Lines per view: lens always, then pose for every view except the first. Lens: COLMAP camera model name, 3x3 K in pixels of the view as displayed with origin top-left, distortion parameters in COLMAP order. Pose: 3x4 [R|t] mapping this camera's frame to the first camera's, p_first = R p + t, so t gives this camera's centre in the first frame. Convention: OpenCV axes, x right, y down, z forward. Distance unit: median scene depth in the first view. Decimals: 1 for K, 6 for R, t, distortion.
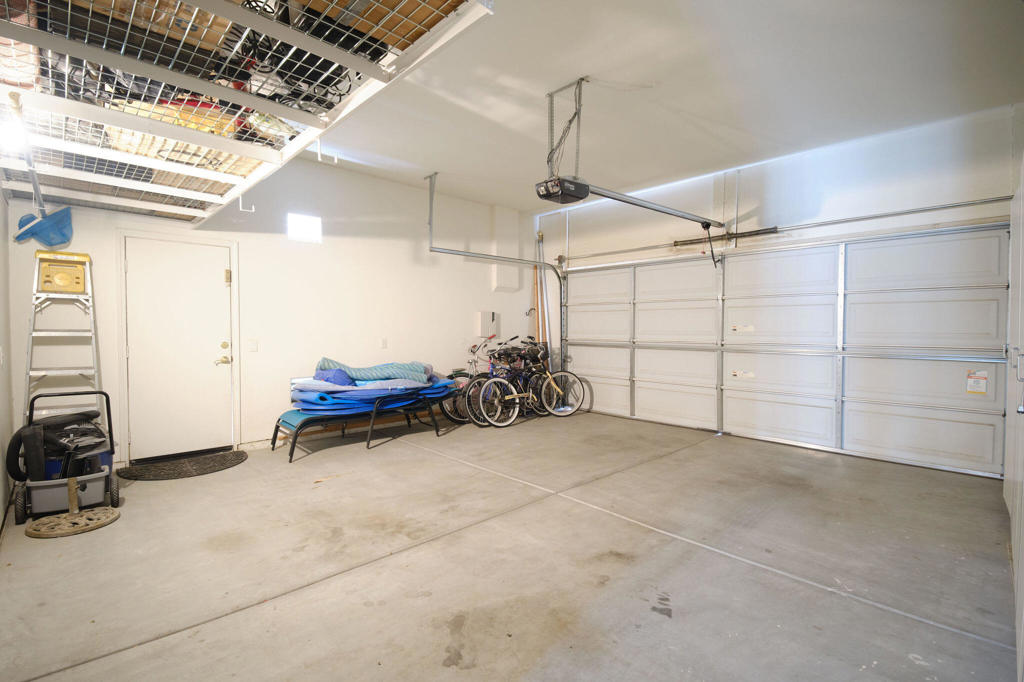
lens RADIAL K [[464.9, 0, 514.8], [0, 464.9, 332.0], [0, 0, 1]] dist [0.054908, -0.030558]
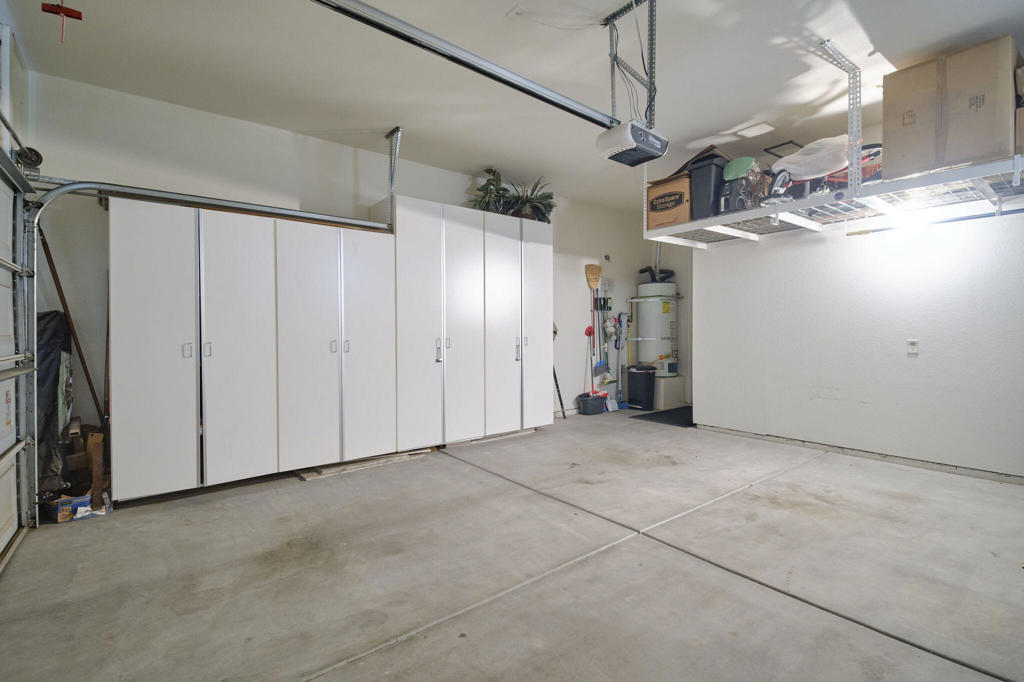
lens RADIAL K [[464.9, 0, 514.8], [0, 464.9, 332.0], [0, 0, 1]] dist [0.054908, -0.030558]
pose [[-0.994379, -0.000303, 0.105879, 0.256753], [0.001316, 0.999883, 0.015218, -0.013564], [-0.105872, 0.015272, -0.994263, 2.174474]]
